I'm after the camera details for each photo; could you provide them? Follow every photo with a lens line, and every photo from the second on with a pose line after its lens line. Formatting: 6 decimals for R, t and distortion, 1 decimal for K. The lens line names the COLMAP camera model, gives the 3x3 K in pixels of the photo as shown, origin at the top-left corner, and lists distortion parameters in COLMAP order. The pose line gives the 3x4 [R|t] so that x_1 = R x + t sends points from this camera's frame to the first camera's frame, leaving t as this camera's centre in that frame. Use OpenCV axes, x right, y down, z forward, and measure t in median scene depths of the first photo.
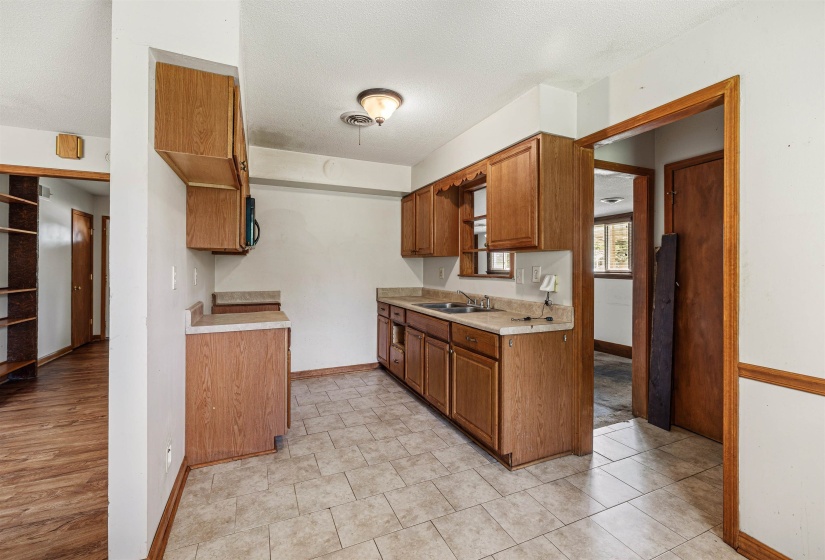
lens RADIAL K [[349.3, 0, 413.5], [0, 349.3, 263.1], [0, 0, 1]] dist [-0.002488, -0.000314]
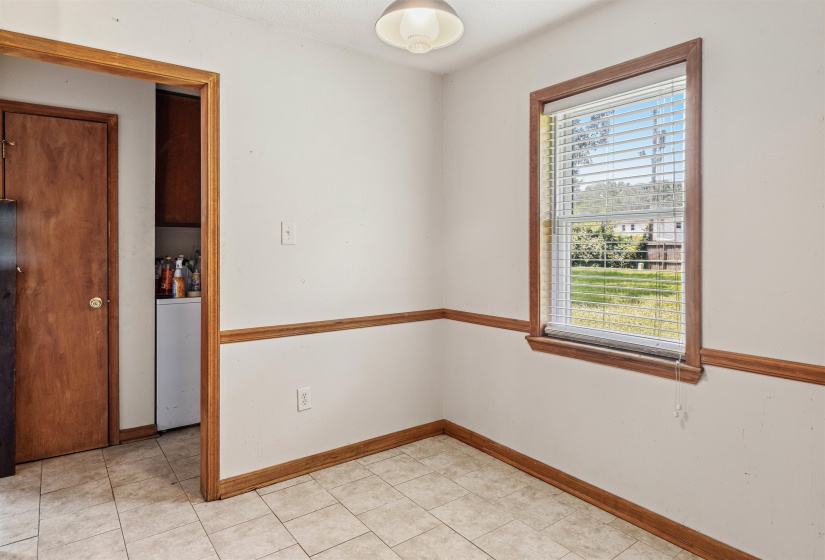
lens RADIAL K [[457.5, 0, 420.5], [0, 457.5, 245.7], [0, 0, 1]] dist [-0.002956, 0.000250]
pose [[-0.194889, -0.003616, 0.980819, -0.435525], [-0.006611, 0.999975, 0.002373, 0.001019], [-0.980803, -0.006022, -0.194908, 0.449372]]
